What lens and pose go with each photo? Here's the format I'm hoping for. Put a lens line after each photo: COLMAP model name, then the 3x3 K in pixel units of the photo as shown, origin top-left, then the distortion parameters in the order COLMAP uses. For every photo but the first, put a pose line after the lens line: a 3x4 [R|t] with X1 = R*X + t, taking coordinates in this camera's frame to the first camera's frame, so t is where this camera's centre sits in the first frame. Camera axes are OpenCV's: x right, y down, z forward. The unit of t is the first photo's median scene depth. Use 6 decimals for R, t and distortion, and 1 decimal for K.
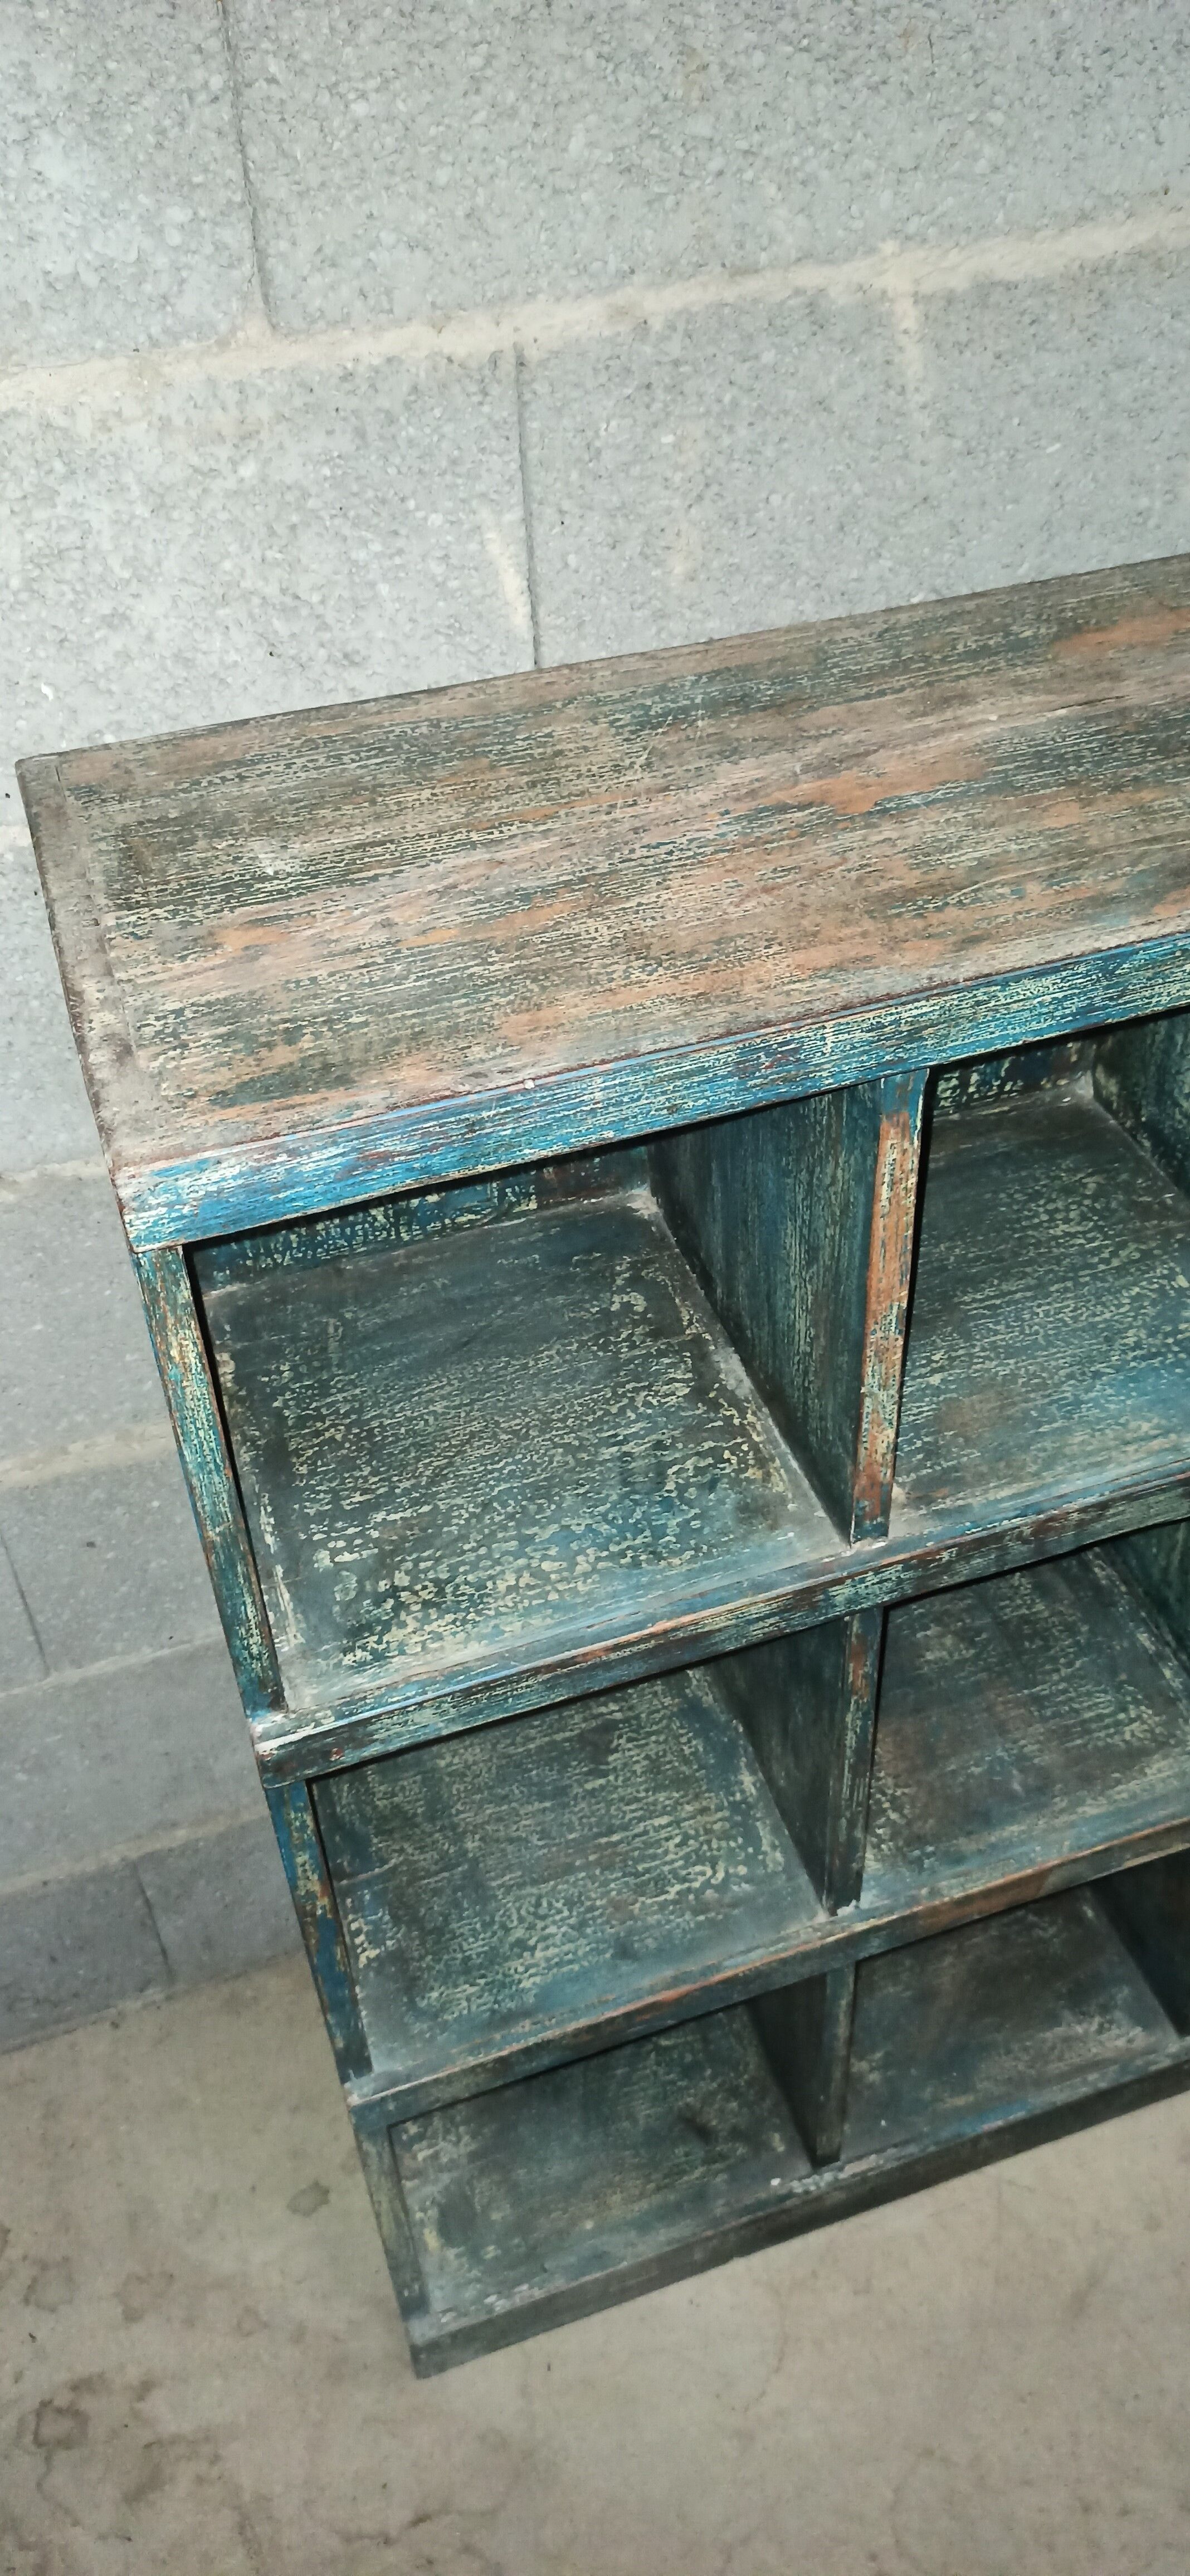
lens RADIAL K [[1908.6, 0, 603.6], [0, 1908.6, 1272.3], [0, 0, 1]] dist [0.062859, -0.065290]
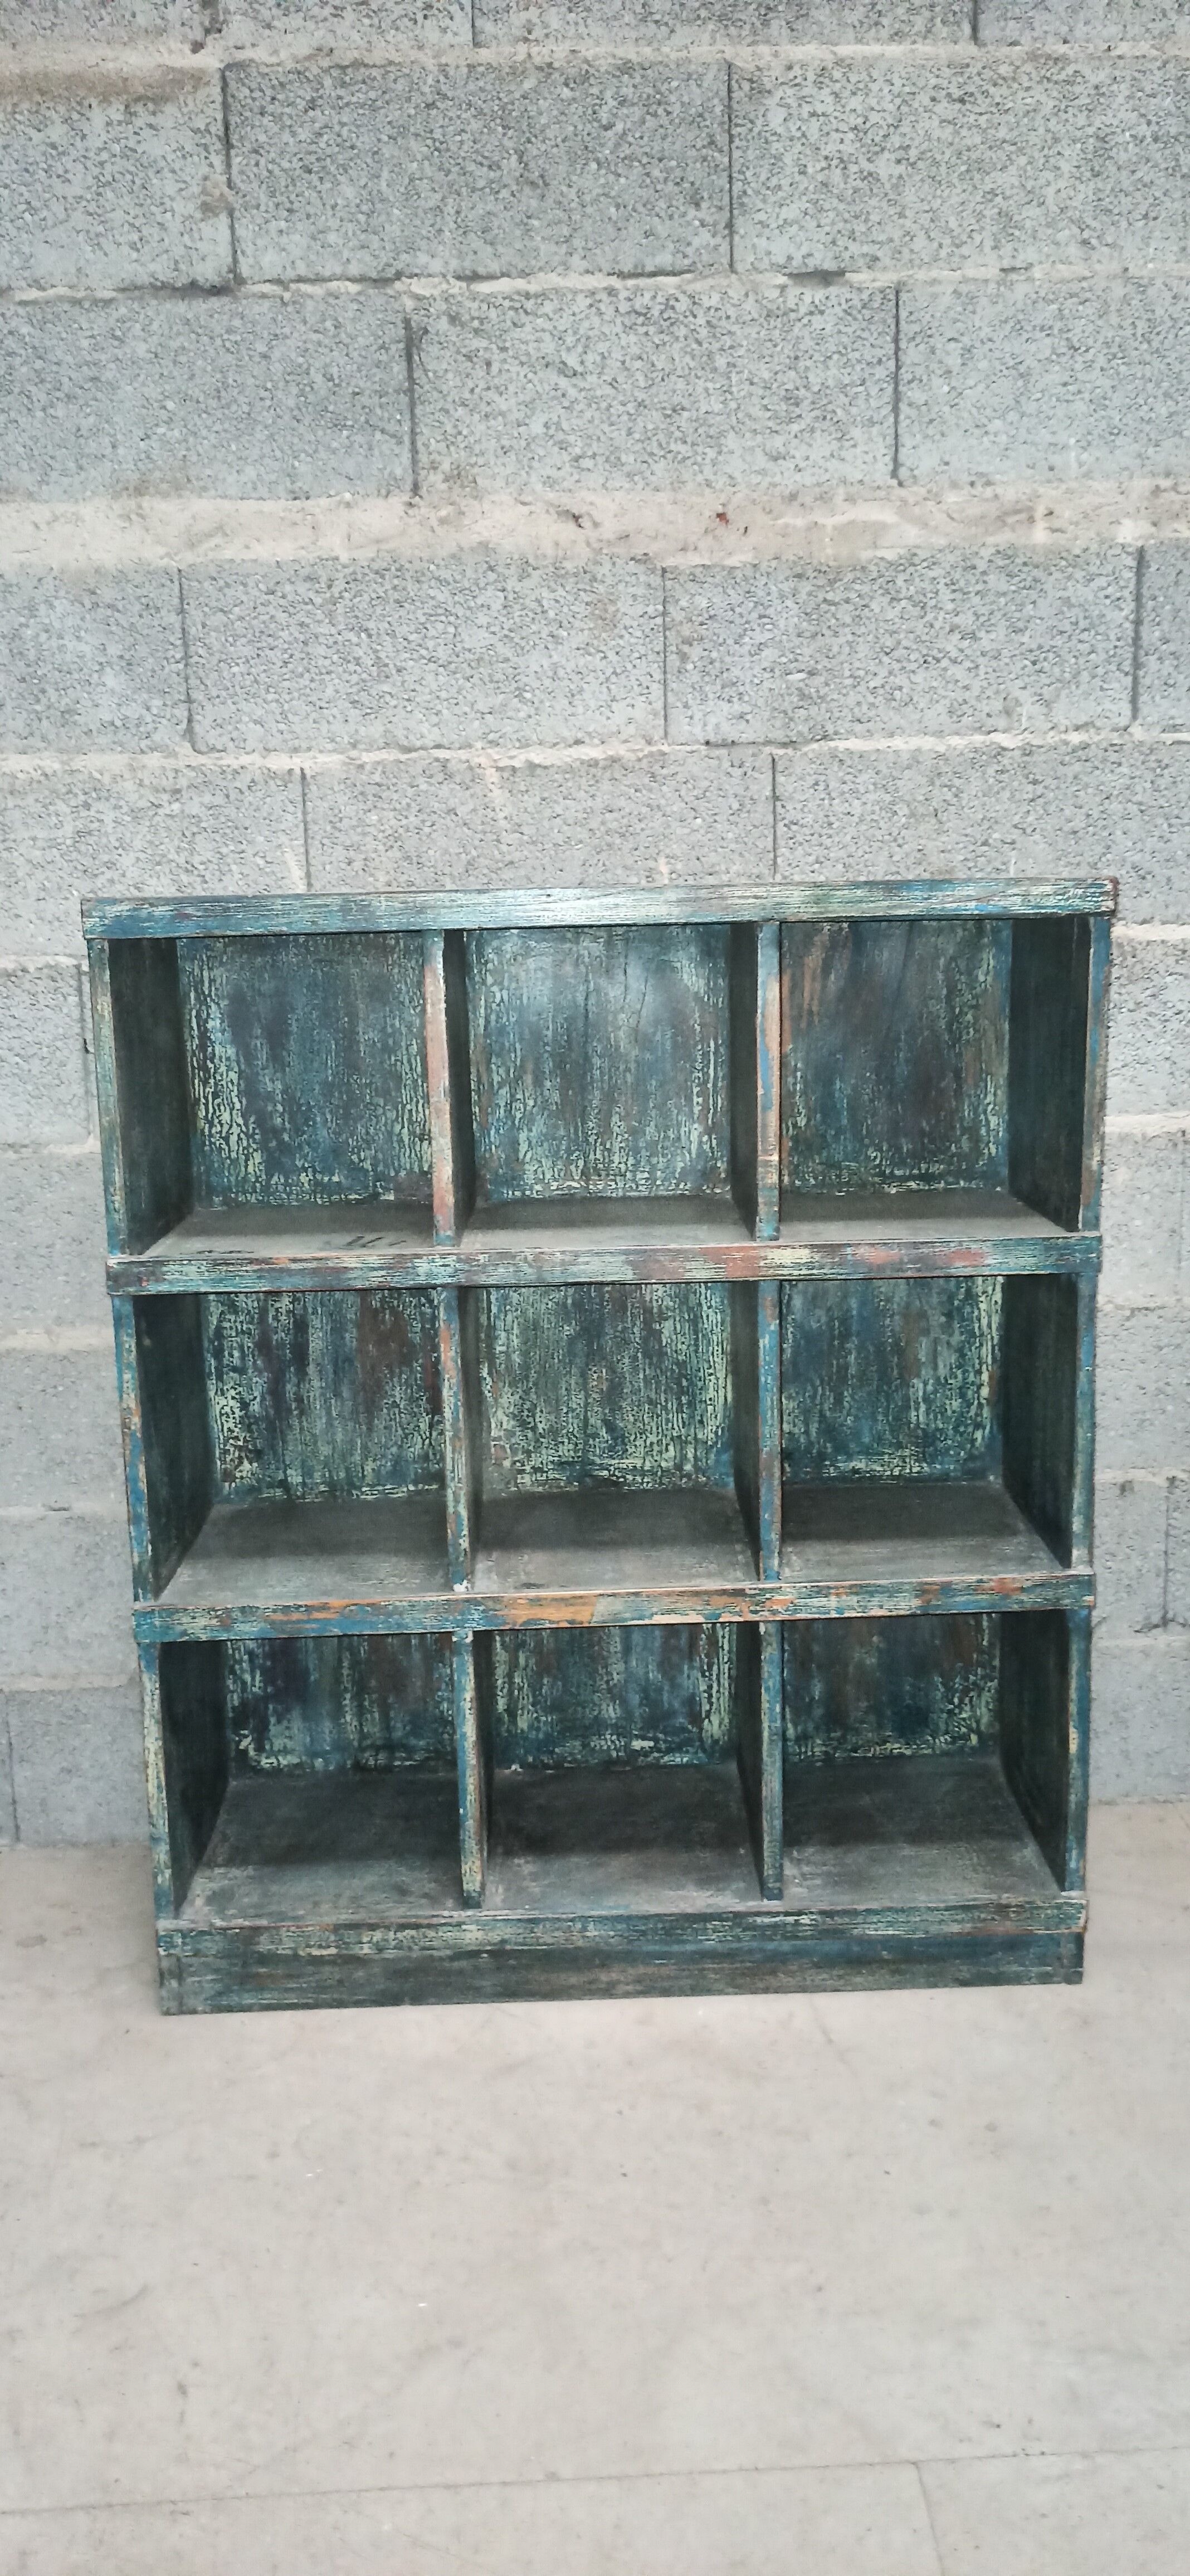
lens RADIAL K [[1908.6, 0, 606.9], [0, 1908.6, 1268.9], [0, 0, 1]] dist [0.062859, -0.065290]
pose [[0.957647, 0.071901, -0.278824, 0.936259], [-0.197780, 0.868011, -0.455456, 0.950611], [0.209275, 0.491312, 0.845468, -0.519365]]
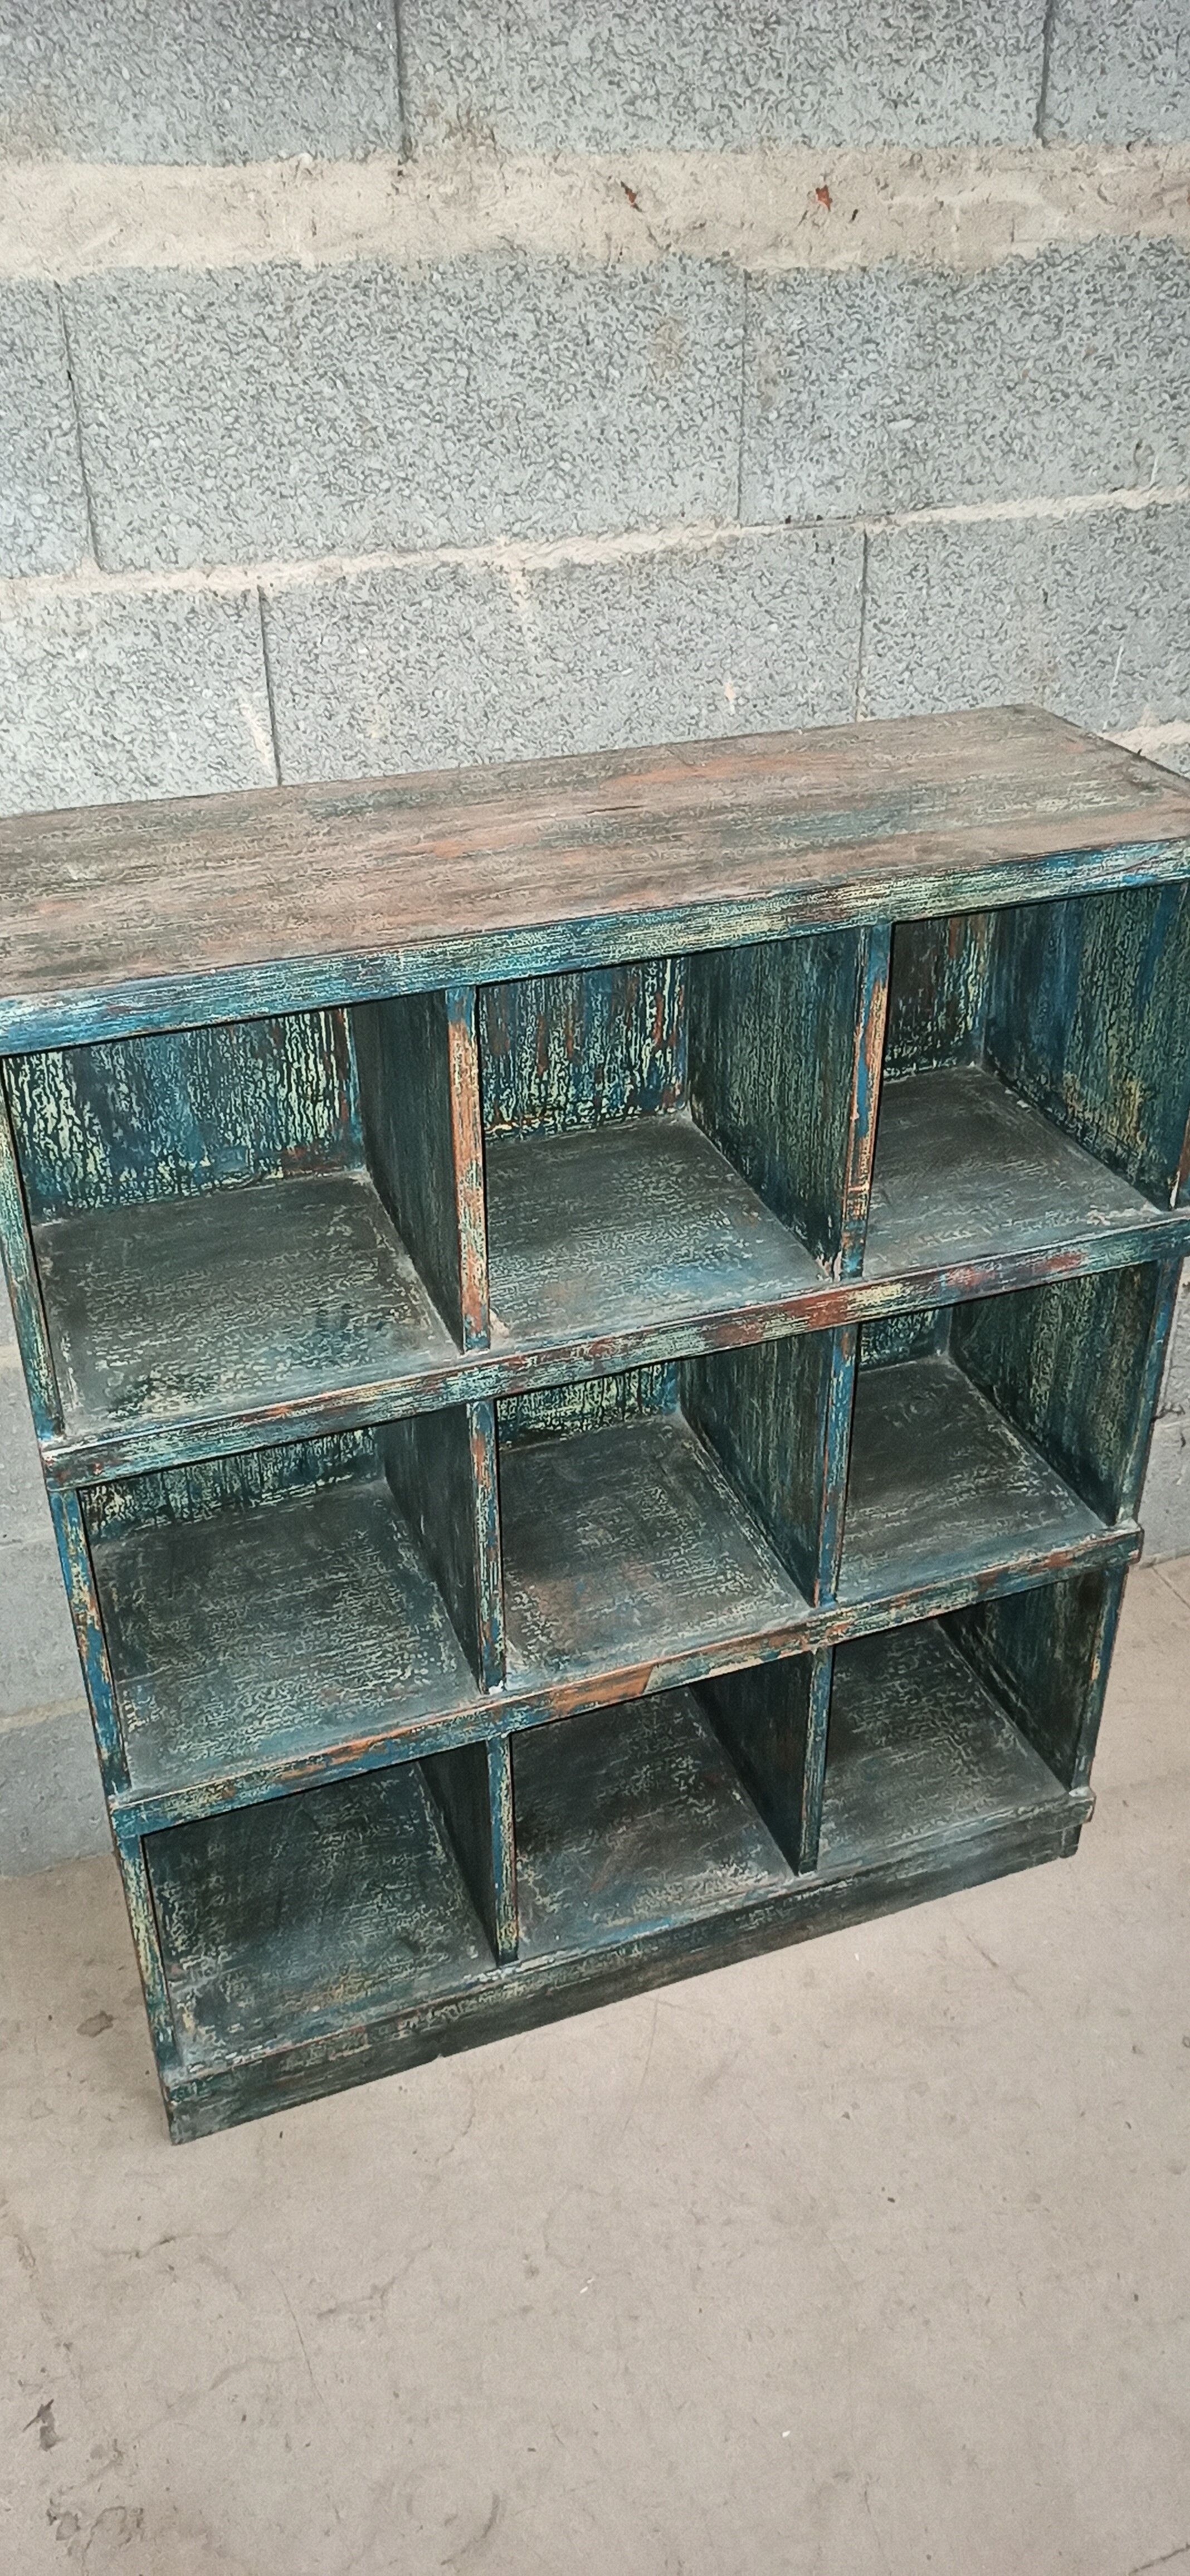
lens RADIAL K [[1908.6, 0, 608.7], [0, 1908.6, 1274.1], [0, 0, 1]] dist [0.062859, -0.065290]
pose [[0.998871, 0.014108, 0.045360, 0.171609], [-0.006799, 0.987511, -0.157403, 0.311328], [-0.047014, 0.156917, 0.986492, -0.464820]]
